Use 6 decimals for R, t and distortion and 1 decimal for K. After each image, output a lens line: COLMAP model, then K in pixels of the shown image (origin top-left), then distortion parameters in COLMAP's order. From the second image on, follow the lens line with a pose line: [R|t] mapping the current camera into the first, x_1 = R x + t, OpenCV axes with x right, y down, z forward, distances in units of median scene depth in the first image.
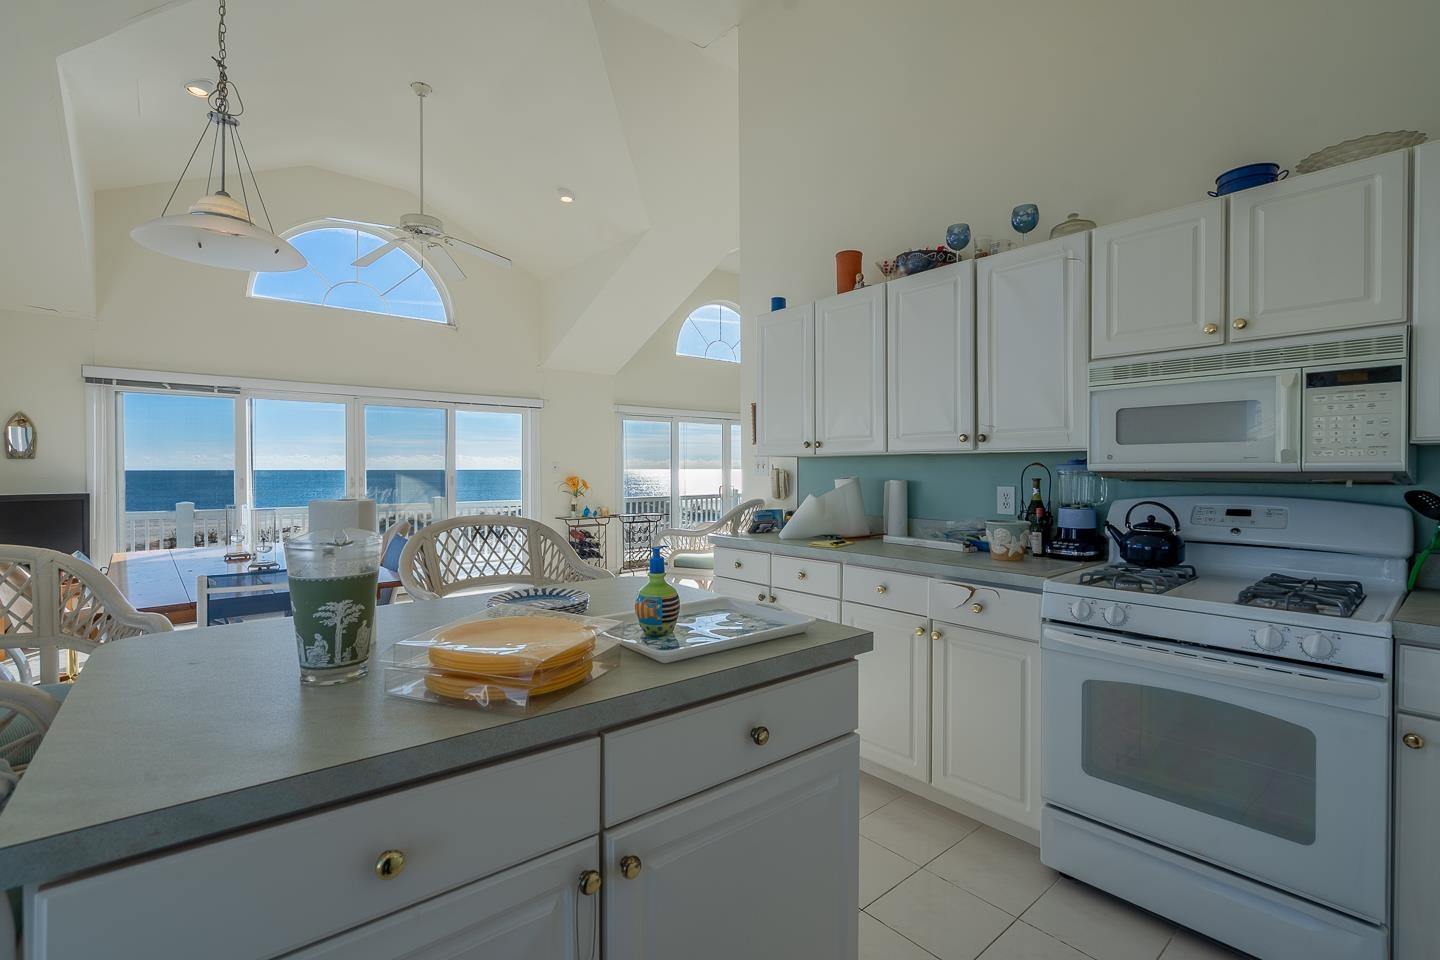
lens RADIAL K [[664.0, 0, 715.8], [0, 664.0, 477.9], [0, 0, 1]] dist [0.004425, 0.000770]
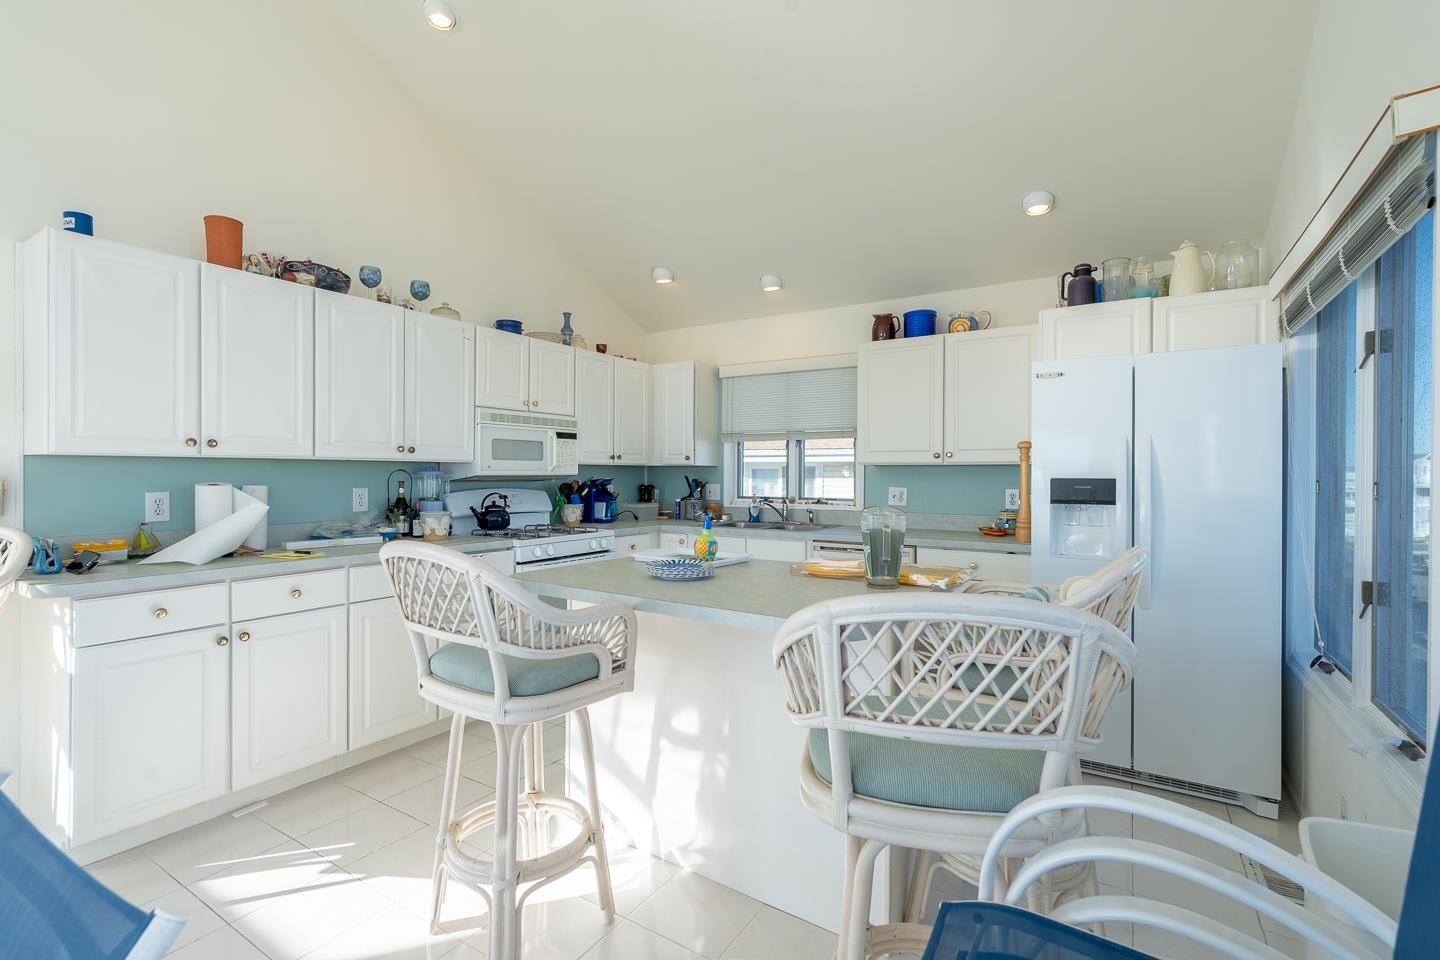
lens RADIAL K [[664.0, 0, 716.3], [0, 664.0, 475.2], [0, 0, 1]] dist [0.004425, 0.000770]
pose [[-0.295640, -0.001610, 0.955298, -1.180725], [0.009652, 0.999943, 0.004672, -0.013489], [-0.955251, 0.010601, -0.295607, 0.957071]]
